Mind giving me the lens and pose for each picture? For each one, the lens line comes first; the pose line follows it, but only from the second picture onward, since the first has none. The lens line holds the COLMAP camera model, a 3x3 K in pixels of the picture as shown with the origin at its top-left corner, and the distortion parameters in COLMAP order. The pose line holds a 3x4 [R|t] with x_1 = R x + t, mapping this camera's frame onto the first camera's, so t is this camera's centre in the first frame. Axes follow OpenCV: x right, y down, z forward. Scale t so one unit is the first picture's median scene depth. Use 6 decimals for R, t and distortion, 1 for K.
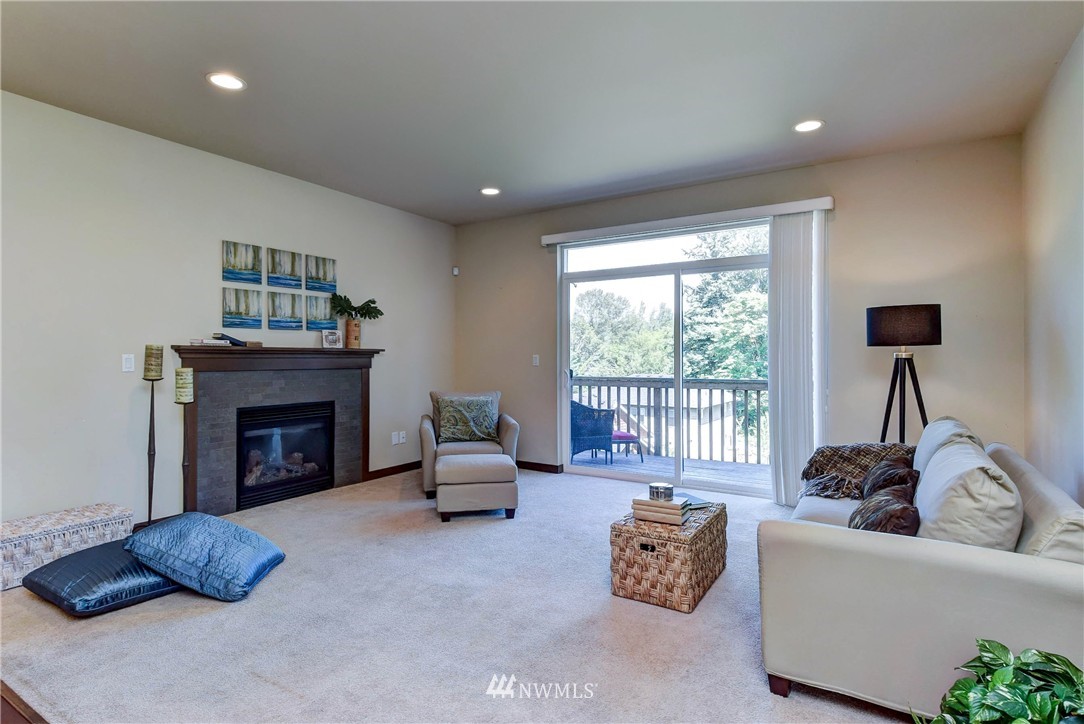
lens RADIAL K [[557.2, 0, 536.6], [0, 557.2, 358.7], [0, 0, 1]] dist [0.022057, -0.000320]
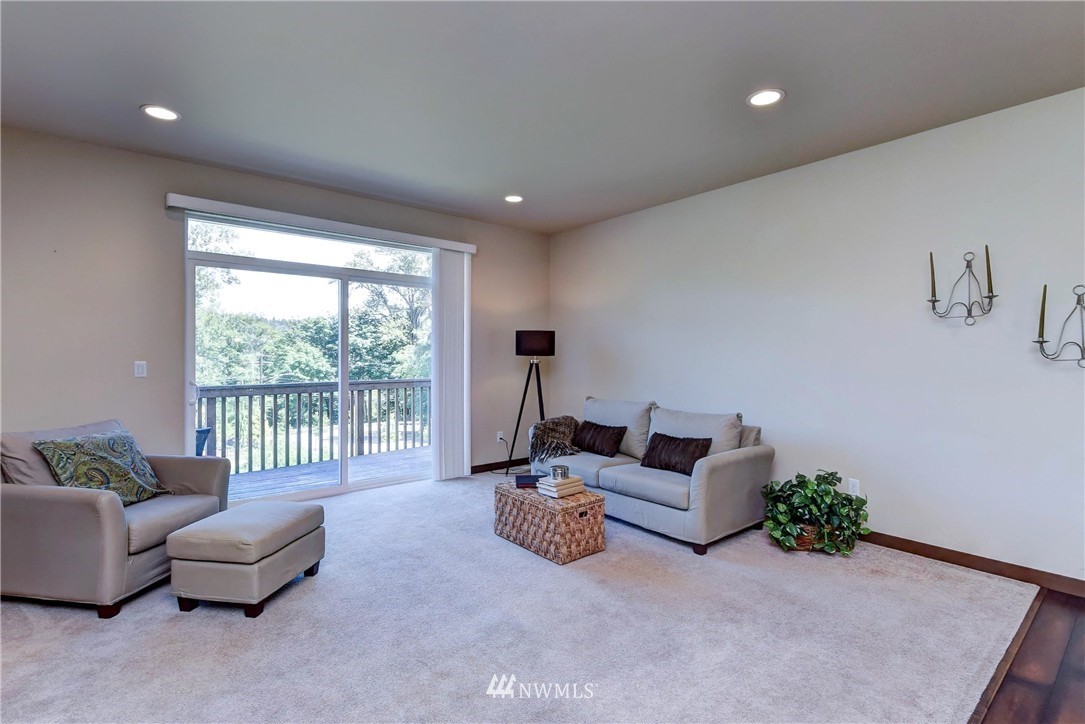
lens RADIAL K [[508.3, 0, 542.3], [0, 508.3, 357.9], [0, 0, 1]] dist [0.002287, -0.001641]
pose [[0.310365, -0.000753, 0.950617, -0.592394], [0.000027, 1.000000, 0.000783, -0.015118], [-0.950617, -0.000218, 0.310365, 0.454738]]
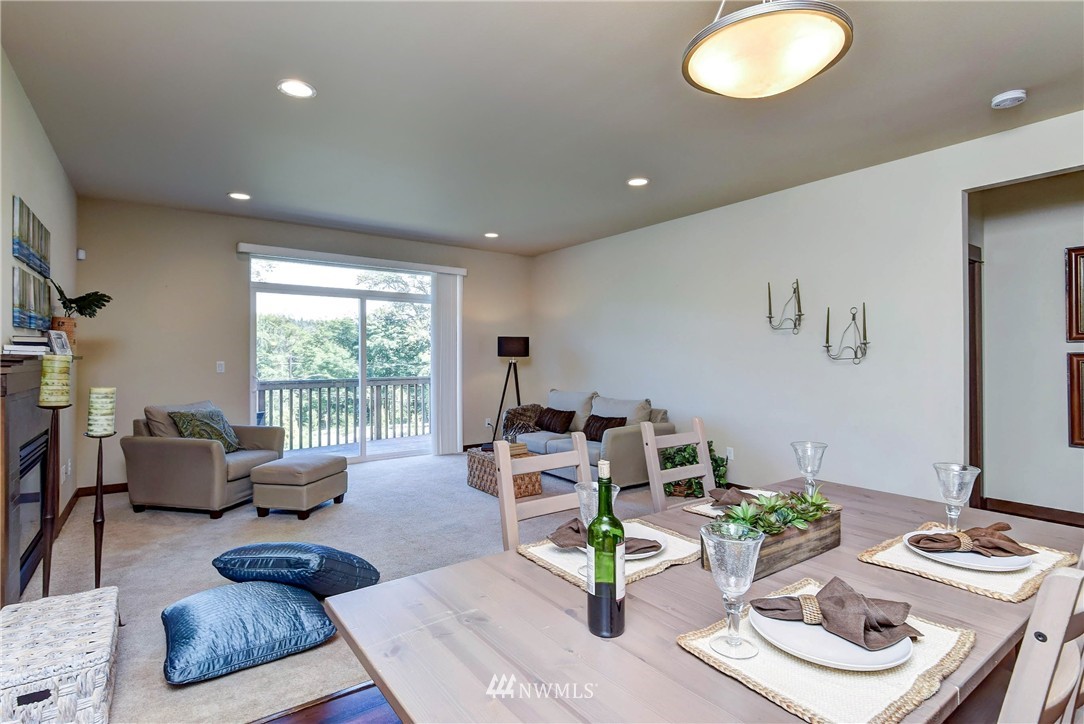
lens RADIAL K [[530.4, 0, 545.4], [0, 530.4, 358.6], [0, 0, 1]] dist [0.005924, -0.000050]
pose [[0.362382, -0.002101, 0.932027, -0.884158], [0.002515, 0.999996, 0.001276, -0.015183], [-0.932026, 0.001881, 0.362386, 0.185620]]
